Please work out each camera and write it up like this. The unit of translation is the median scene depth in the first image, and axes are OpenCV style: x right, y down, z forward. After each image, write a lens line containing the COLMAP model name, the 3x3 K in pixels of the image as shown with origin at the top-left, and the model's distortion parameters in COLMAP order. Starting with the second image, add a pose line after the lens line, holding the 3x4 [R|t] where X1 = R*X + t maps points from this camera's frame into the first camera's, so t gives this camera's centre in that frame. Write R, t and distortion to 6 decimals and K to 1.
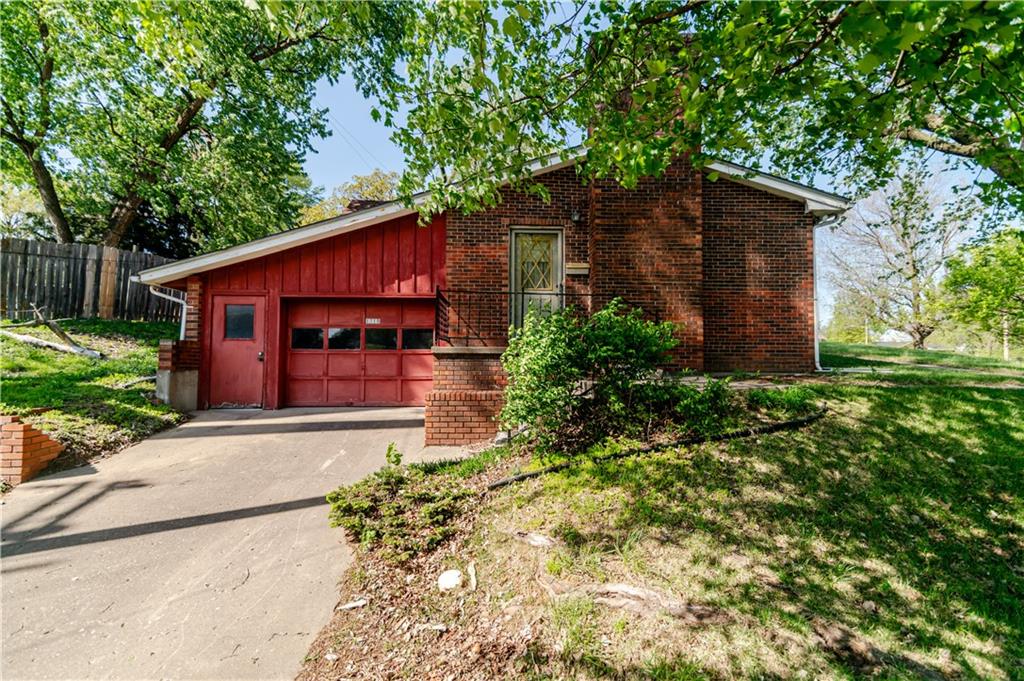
lens RADIAL K [[455.6, 0, 508.6], [0, 455.6, 330.6], [0, 0, 1]] dist [0.001727, 0.000123]
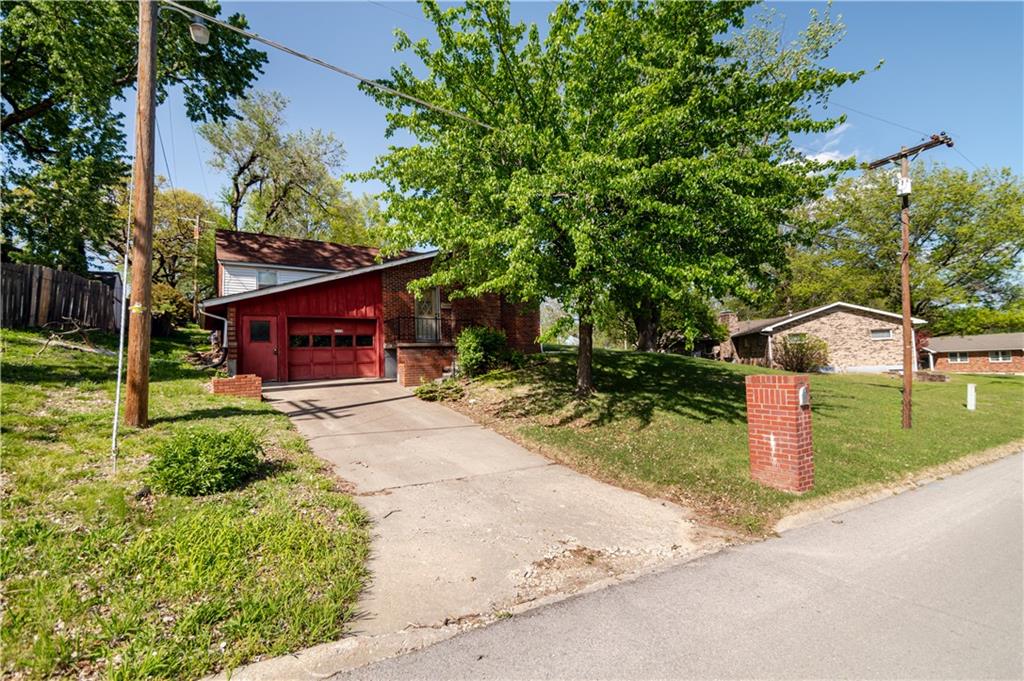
lens RADIAL K [[455.6, 0, 512.4], [0, 455.6, 339.6], [0, 0, 1]] dist [0.001727, 0.000123]
pose [[0.851232, -0.006157, 0.524753, -0.660999], [0.004657, 0.999980, 0.004179, 0.008106], [-0.524769, -0.001113, 0.851244, -0.880576]]
